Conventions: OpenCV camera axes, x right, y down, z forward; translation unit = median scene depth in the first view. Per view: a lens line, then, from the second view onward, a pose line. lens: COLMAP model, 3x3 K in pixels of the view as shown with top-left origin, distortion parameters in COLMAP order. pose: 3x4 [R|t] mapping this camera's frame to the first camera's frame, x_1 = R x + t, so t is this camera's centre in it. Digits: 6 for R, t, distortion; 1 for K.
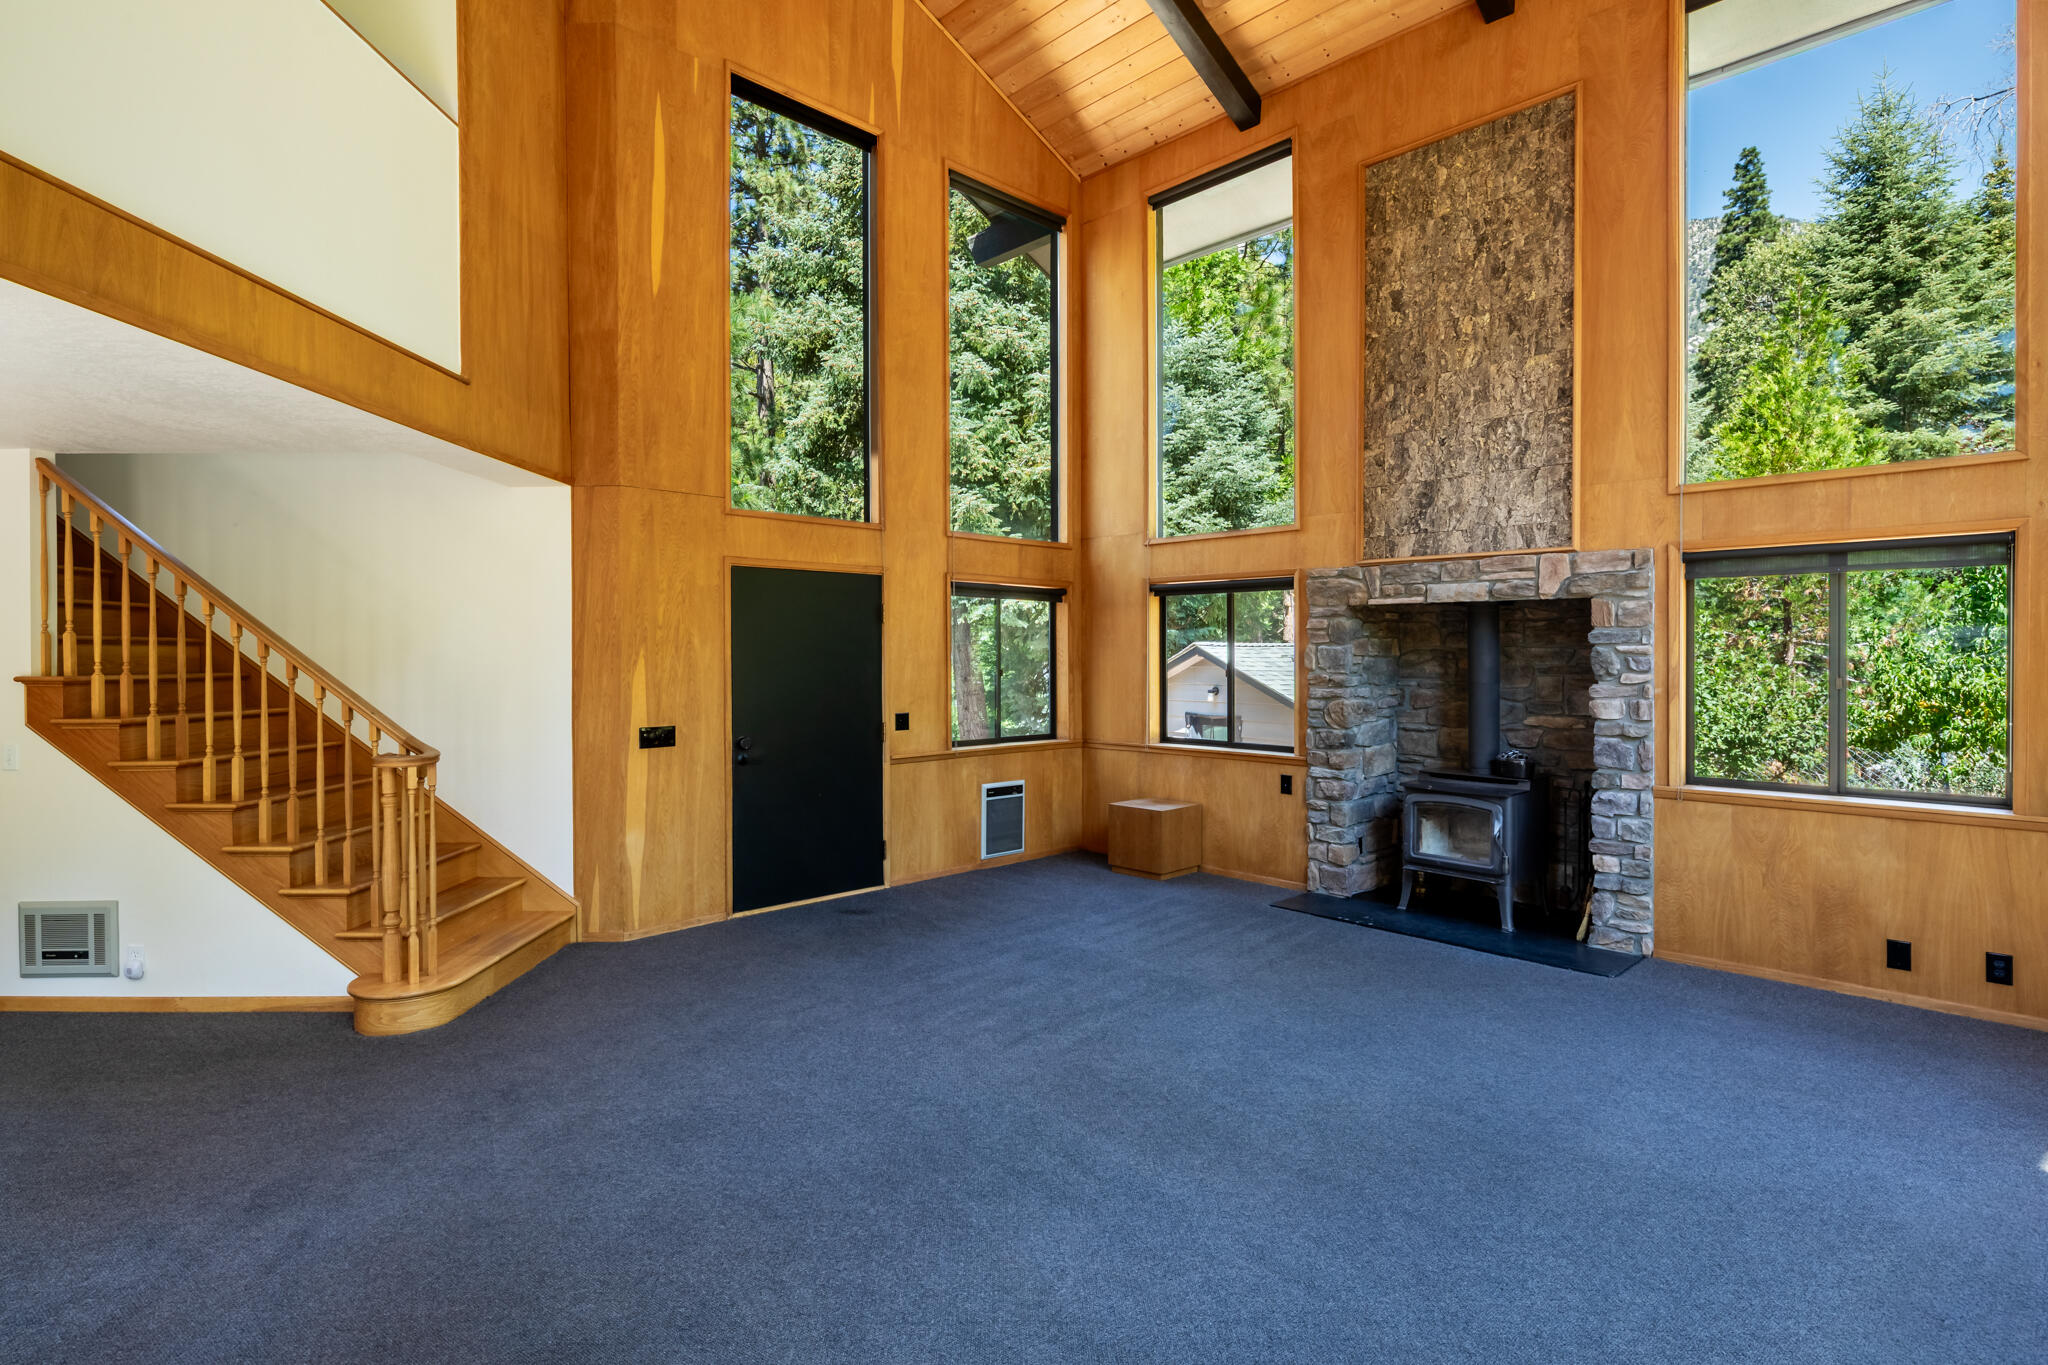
lens RADIAL K [[1011.4, 0, 999.9], [0, 1011.4, 659.0], [0, 0, 1]] dist [0.005177, -0.005347]
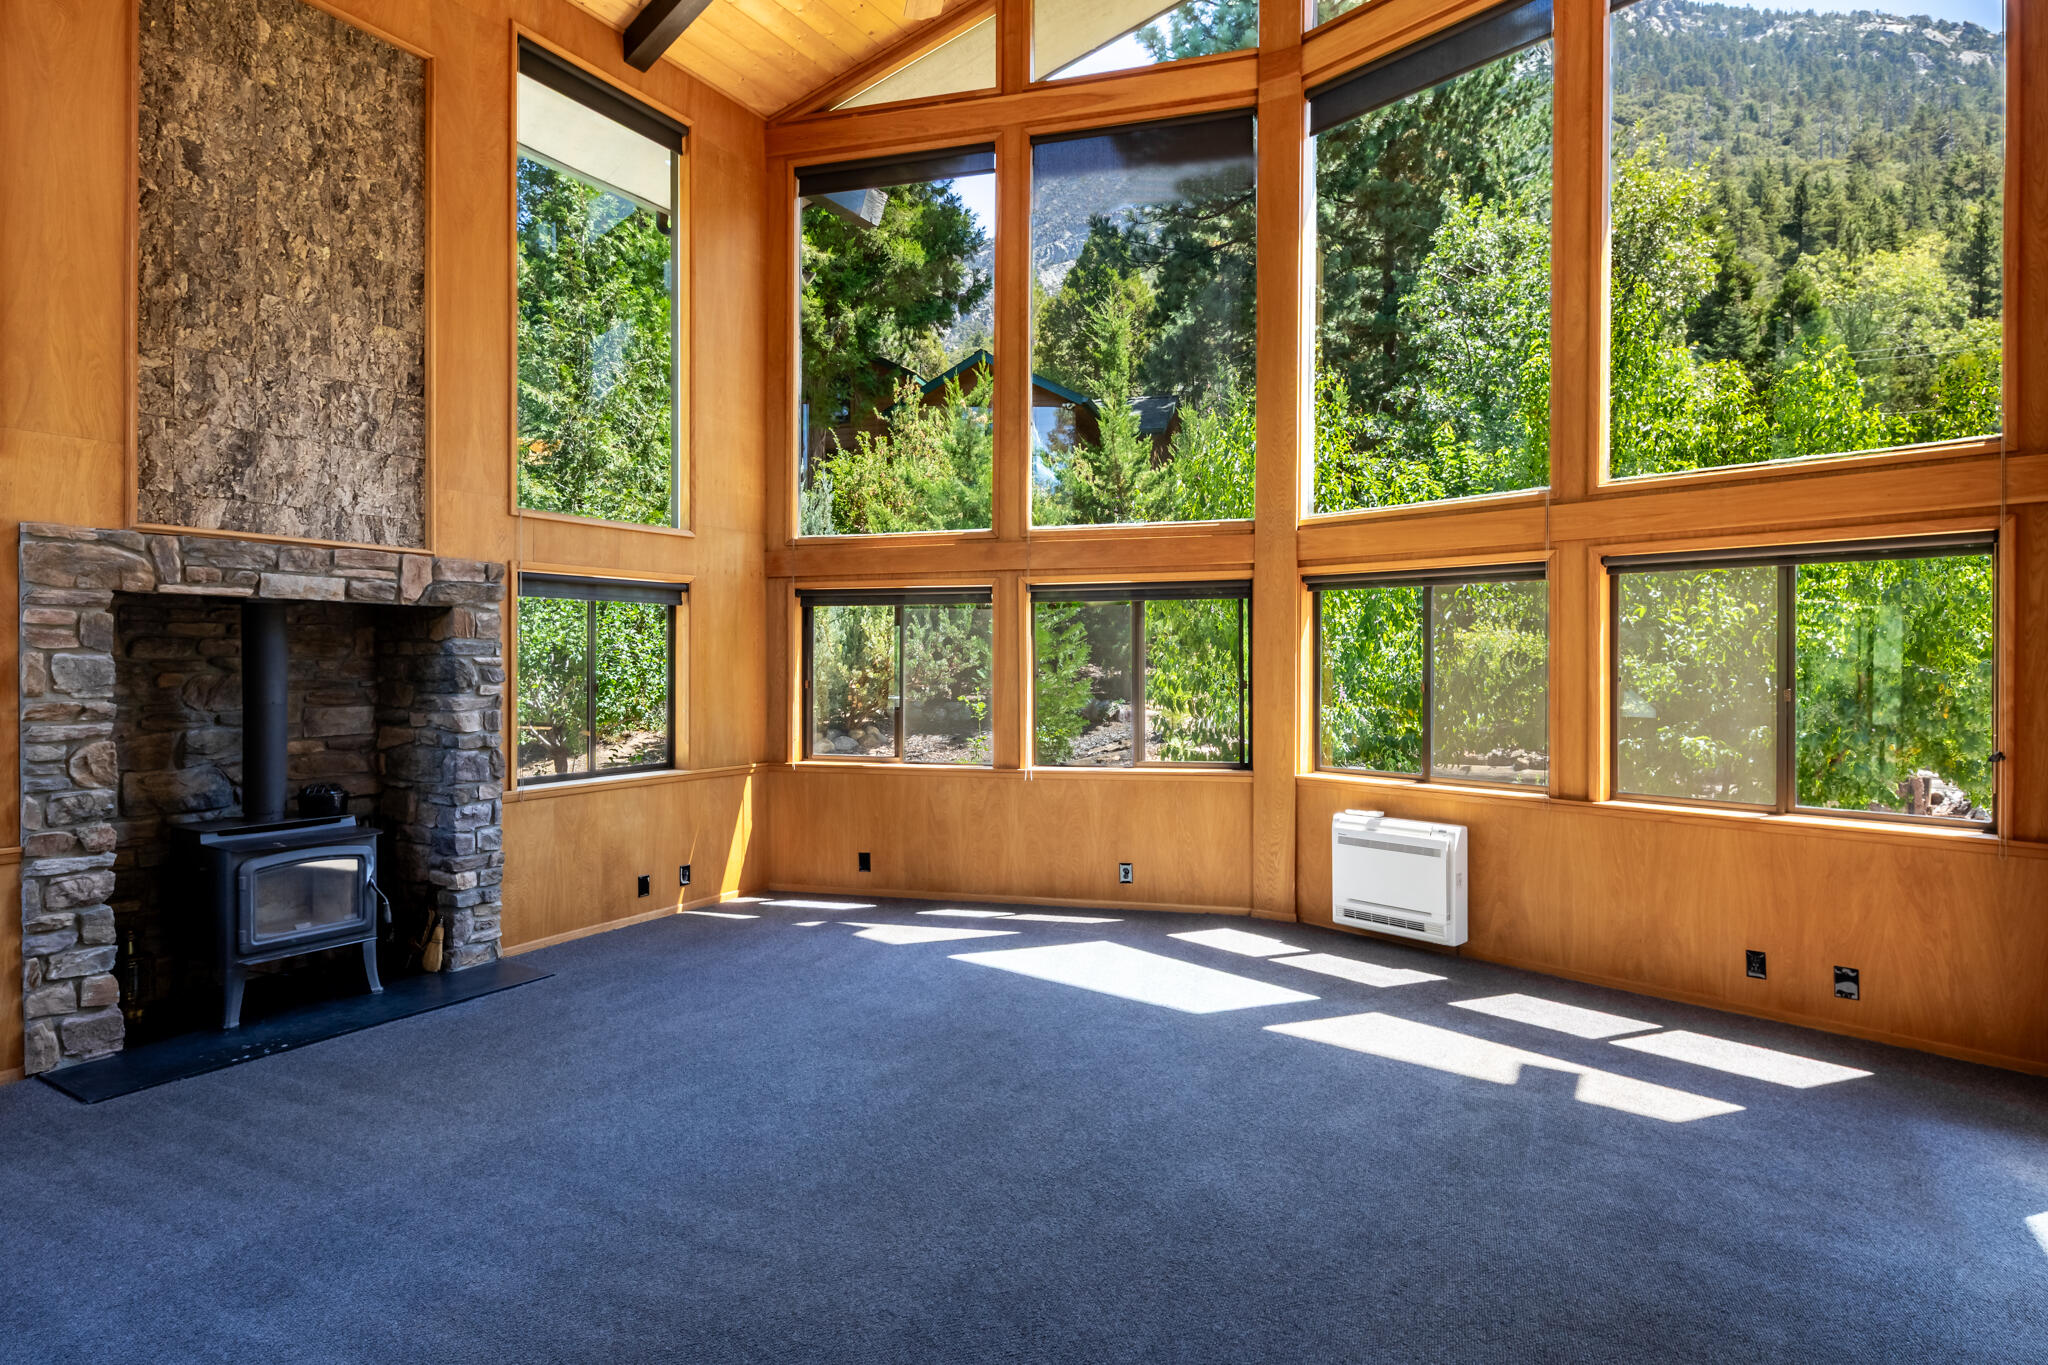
lens RADIAL K [[1075.2, 0, 1000.2], [0, 1075.2, 664.2], [0, 0, 1]] dist [0.003428, -0.003623]
pose [[-0.255867, -0.000138, 0.966712, -0.491444], [0.008985, 0.999956, 0.002521, -0.003905], [-0.966670, 0.009331, -0.255854, 0.701789]]
